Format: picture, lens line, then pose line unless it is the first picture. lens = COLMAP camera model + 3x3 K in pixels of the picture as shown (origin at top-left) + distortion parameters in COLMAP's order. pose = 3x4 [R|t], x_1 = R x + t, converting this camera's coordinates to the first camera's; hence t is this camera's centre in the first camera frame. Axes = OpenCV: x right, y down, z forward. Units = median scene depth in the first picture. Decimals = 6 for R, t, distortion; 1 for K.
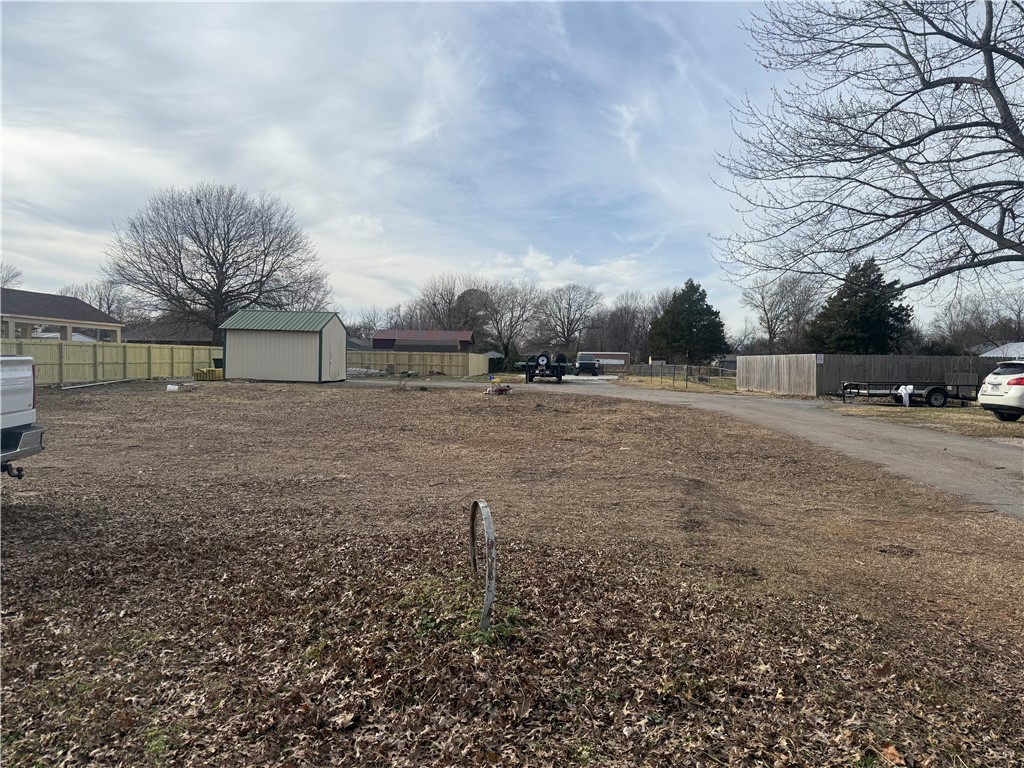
lens RADIAL K [[702.9, 0, 507.8], [0, 702.9, 380.4], [0, 0, 1]] dist [0.062268, -0.079967]
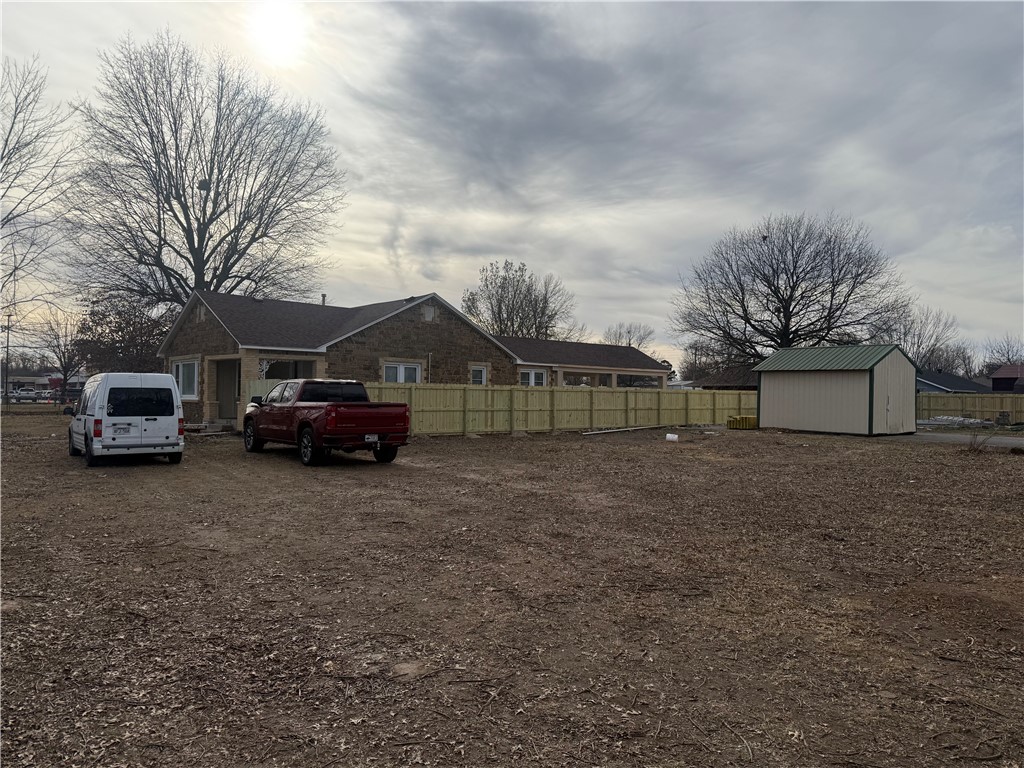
lens RADIAL K [[702.9, 0, 515.1], [0, 702.9, 392.6], [0, 0, 1]] dist [0.062268, -0.079967]
pose [[0.682912, -0.012300, -0.730397, 0.030644], [-0.021488, 0.999087, -0.036916, -0.005411], [0.730184, 0.040905, 0.682025, 0.143646]]
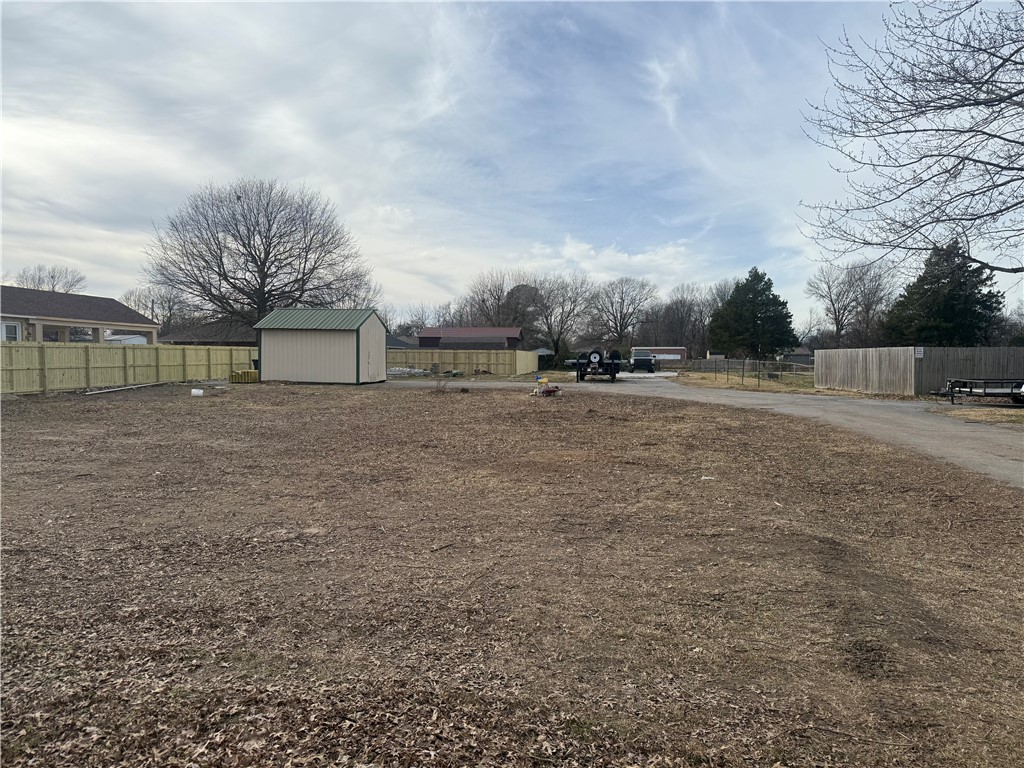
lens RADIAL K [[702.9, 0, 503.7], [0, 702.9, 391.9], [0, 0, 1]] dist [0.062268, -0.079967]
pose [[0.996812, -0.008237, -0.079363, 0.002712], [0.009922, 0.999733, 0.020868, -0.003278], [0.079170, -0.021589, 0.996627, 0.060981]]
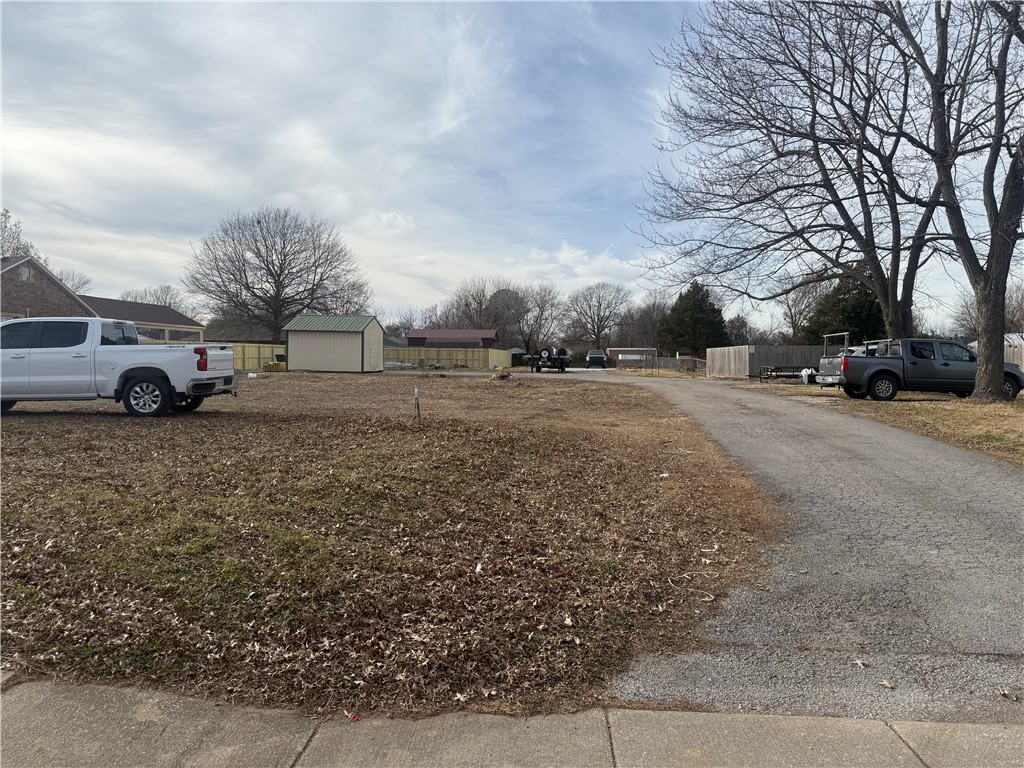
lens RADIAL K [[702.9, 0, 506.0], [0, 702.9, 374.3], [0, 0, 1]] dist [0.062268, -0.079967]
pose [[0.998318, -0.007046, -0.057547, 0.046324], [0.006732, 0.999961, -0.005654, 0.011899], [0.057585, 0.005258, 0.998327, -0.179700]]
